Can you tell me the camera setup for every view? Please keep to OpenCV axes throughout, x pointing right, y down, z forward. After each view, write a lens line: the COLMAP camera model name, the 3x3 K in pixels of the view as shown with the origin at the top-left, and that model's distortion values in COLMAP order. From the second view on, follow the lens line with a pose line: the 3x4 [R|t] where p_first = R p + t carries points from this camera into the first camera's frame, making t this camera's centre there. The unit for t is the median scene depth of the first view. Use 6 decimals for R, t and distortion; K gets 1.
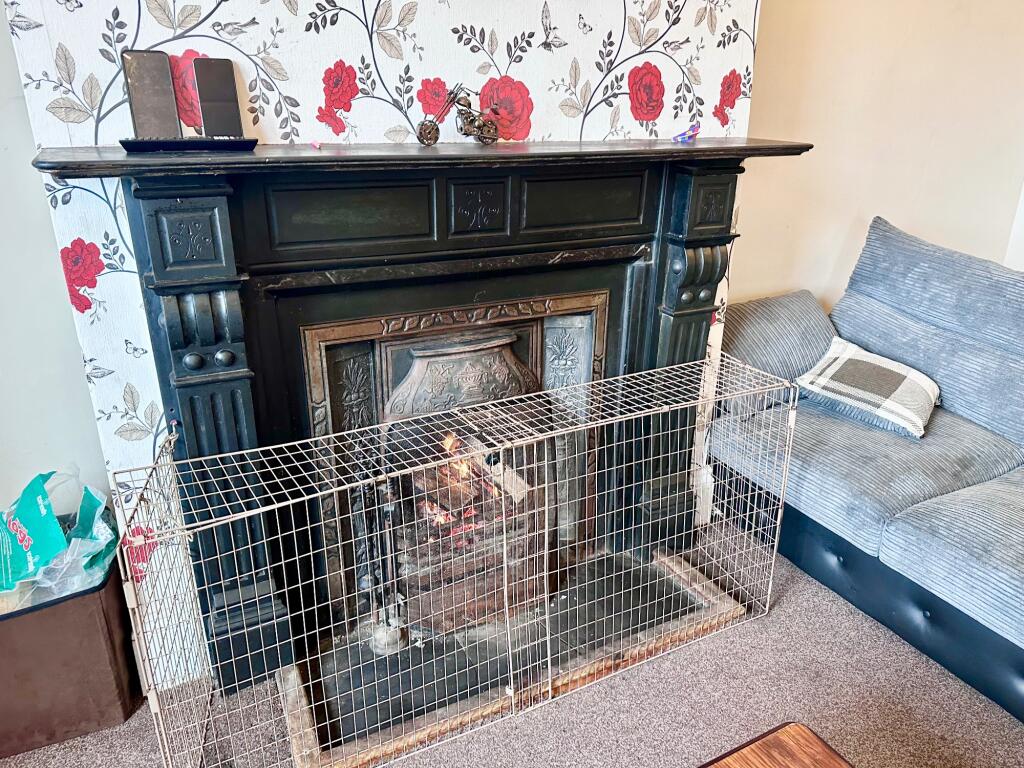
lens RADIAL K [[709.4, 0, 512.0], [0, 709.4, 384.0], [0, 0, 1]] dist [0.031906, -0.001445]
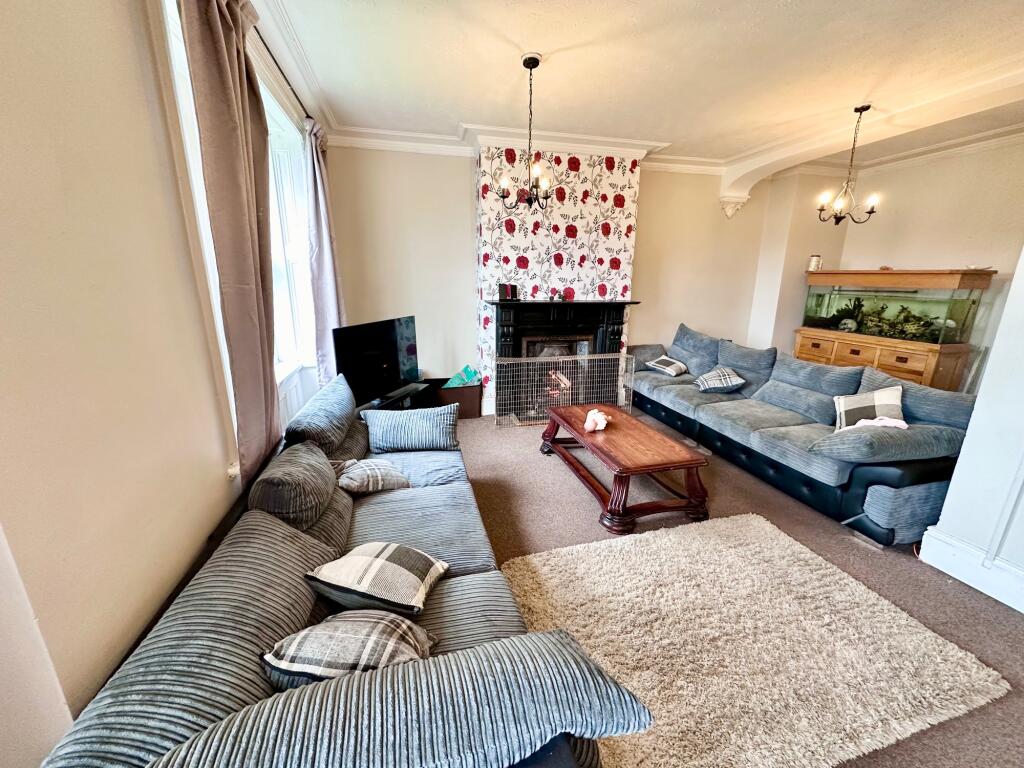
lens RADIAL K [[408.3, 0, 510.7], [0, 408.3, 380.5], [0, 0, 1]] dist [-0.001642, 0.000343]
pose [[0.976161, 0.056463, -0.209574, 0.198275], [-0.083873, 0.988694, -0.124294, 0.506495], [0.200187, 0.138909, 0.969861, -1.484639]]
